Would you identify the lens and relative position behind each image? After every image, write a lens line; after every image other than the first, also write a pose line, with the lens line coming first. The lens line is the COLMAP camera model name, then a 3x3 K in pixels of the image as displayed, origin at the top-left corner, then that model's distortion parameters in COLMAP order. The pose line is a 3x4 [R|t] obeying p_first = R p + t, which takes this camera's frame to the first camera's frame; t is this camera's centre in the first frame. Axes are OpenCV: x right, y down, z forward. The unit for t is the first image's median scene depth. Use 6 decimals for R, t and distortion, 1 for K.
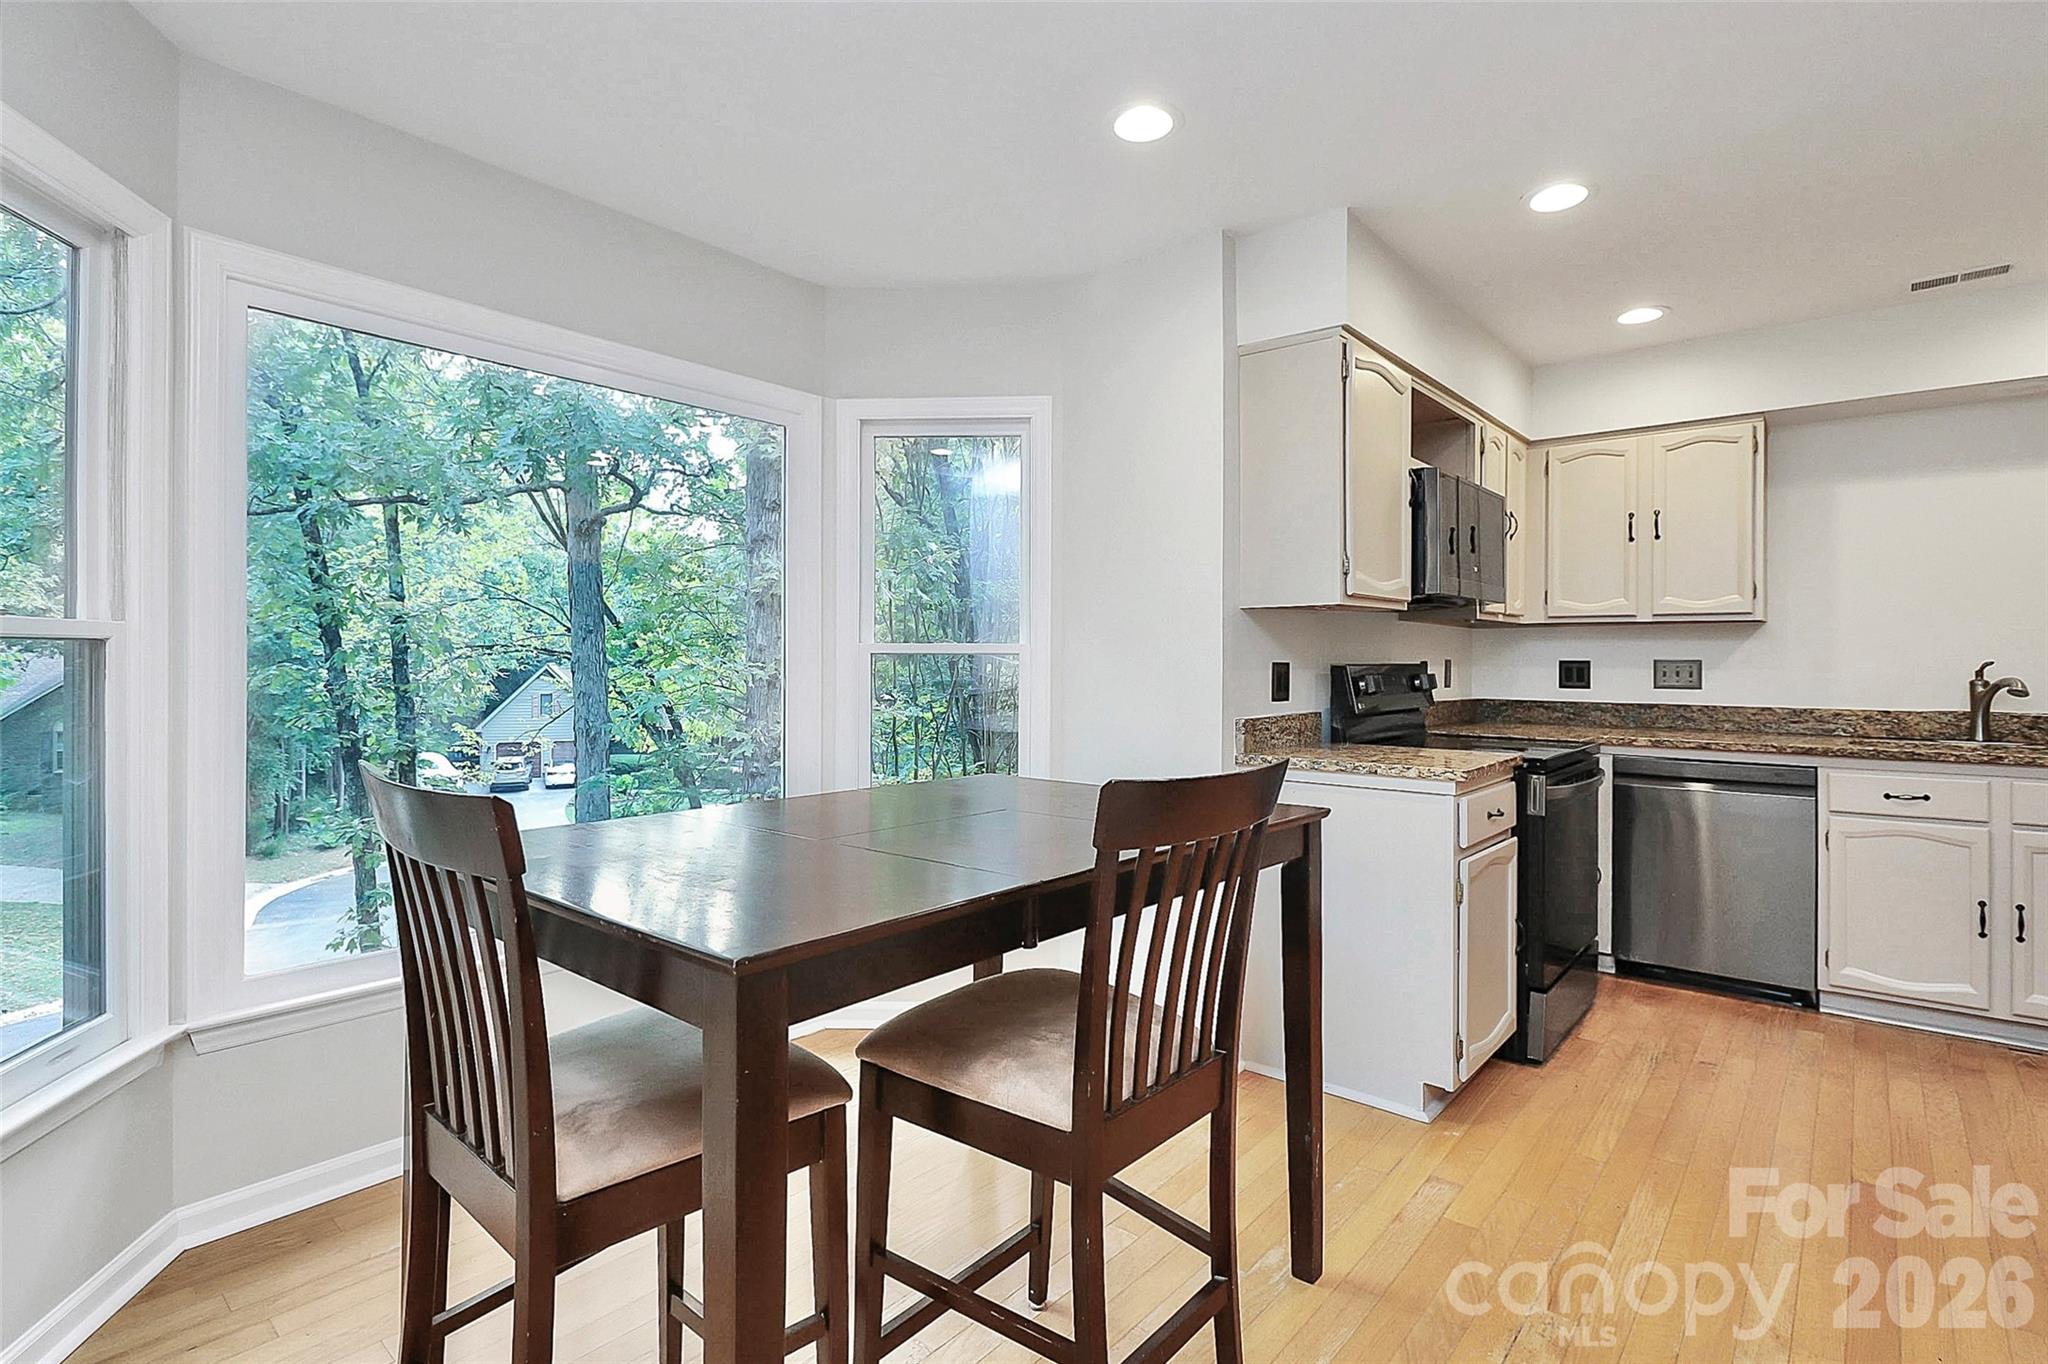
lens RADIAL K [[1017.7, 0, 1016.0], [0, 1017.7, 655.3], [0, 0, 1]] dist [0.001613, -0.009871]
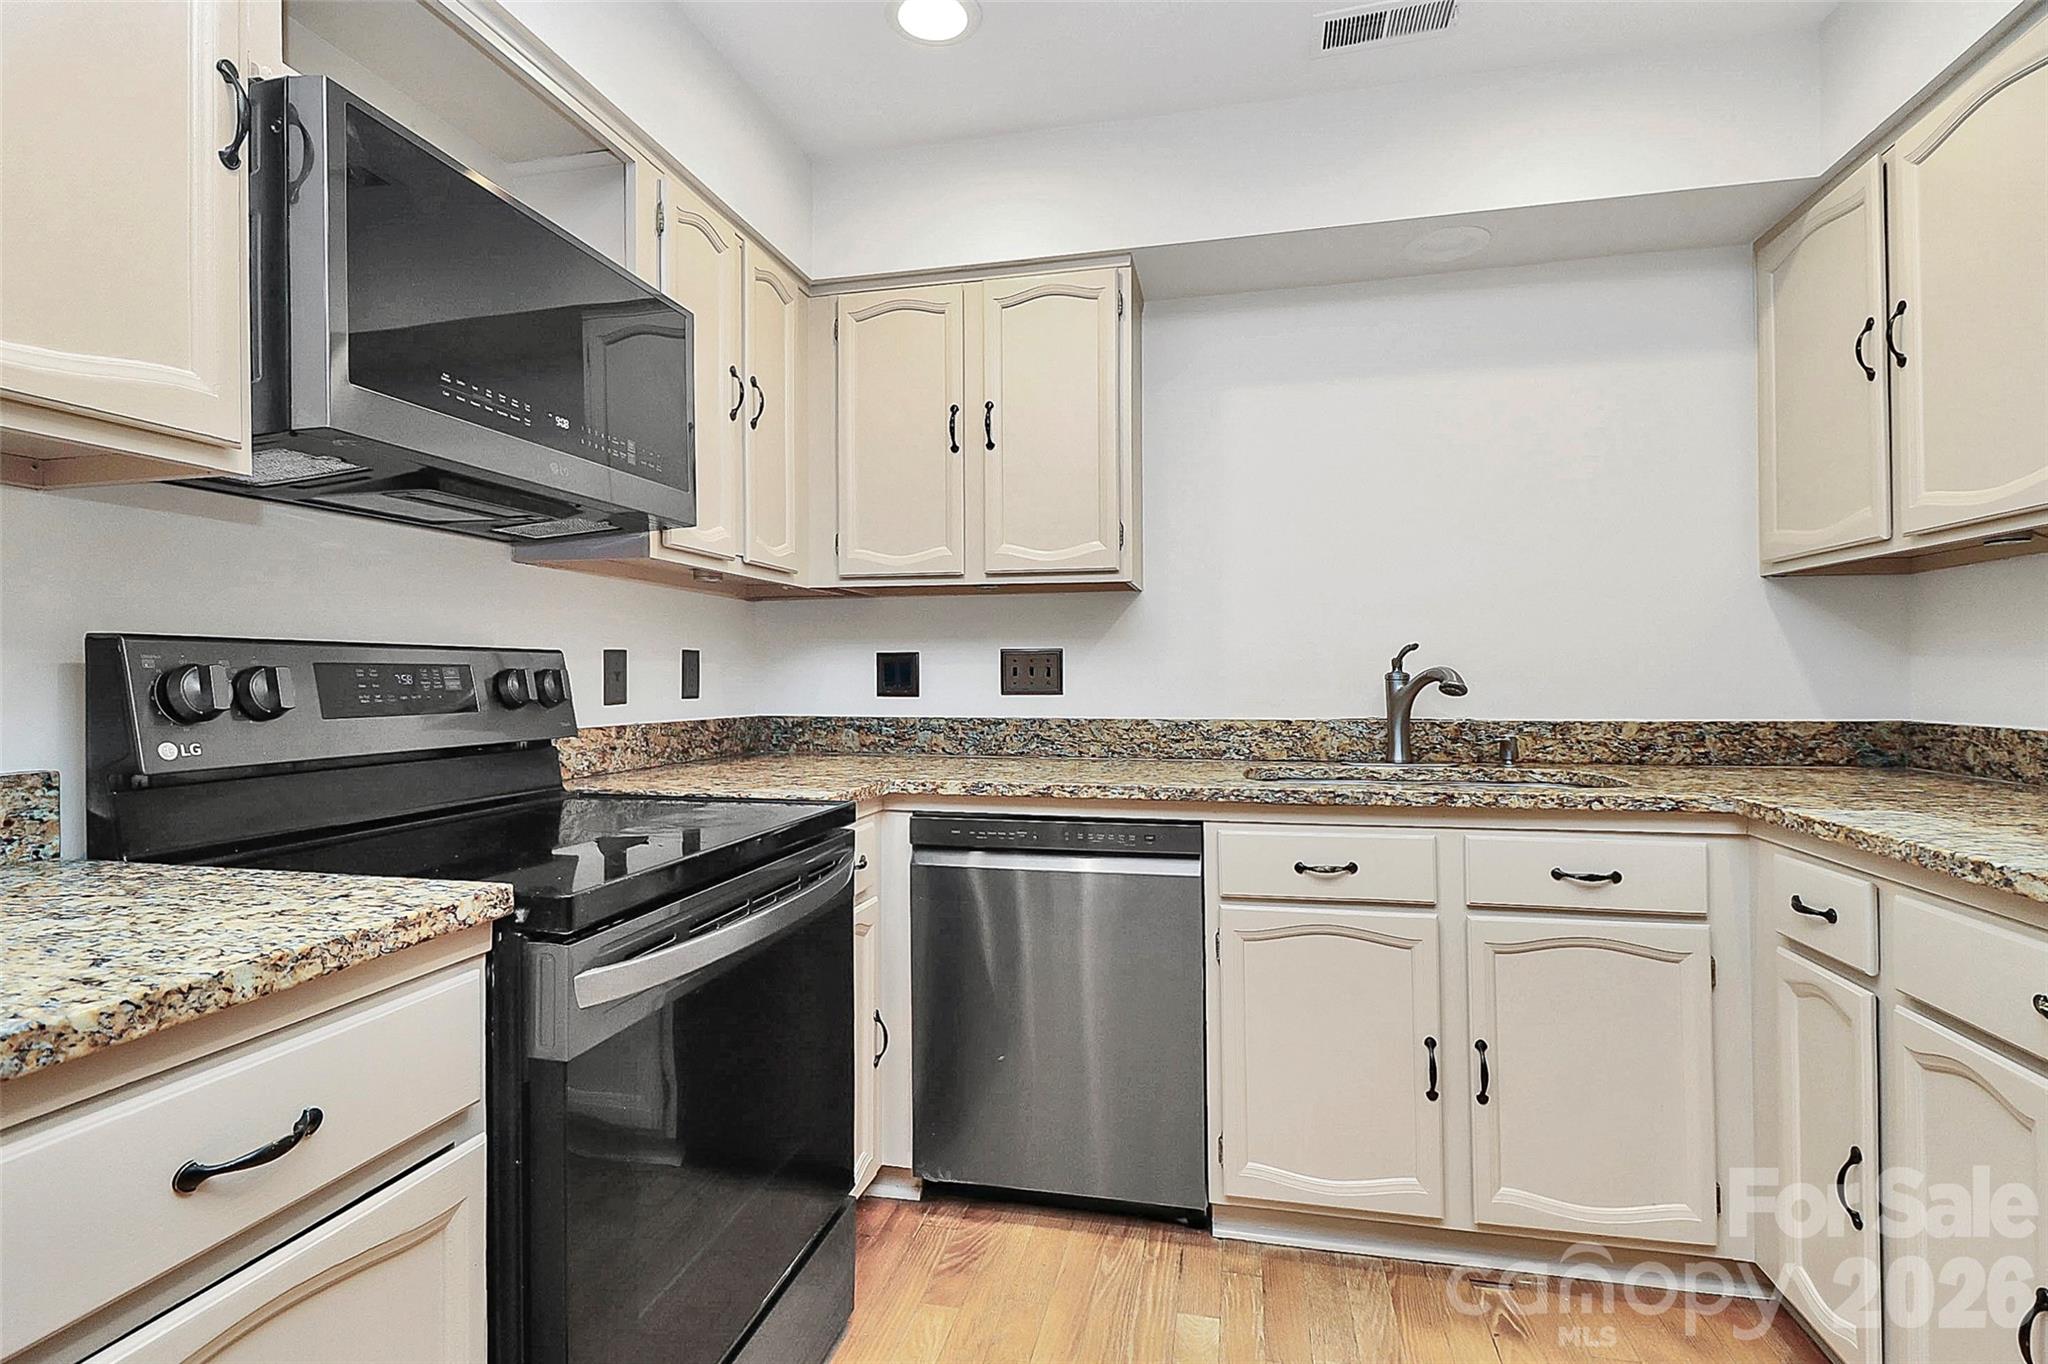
lens RADIAL K [[973.6, 0, 1022.0], [0, 973.6, 668.5], [0, 0, 1]] dist [0.018430, -0.000080]
pose [[0.889540, -0.004144, 0.456838, 0.418040], [0.006938, 0.999966, -0.004439, 0.022409], [-0.456804, 0.007118, 0.889539, 0.518866]]
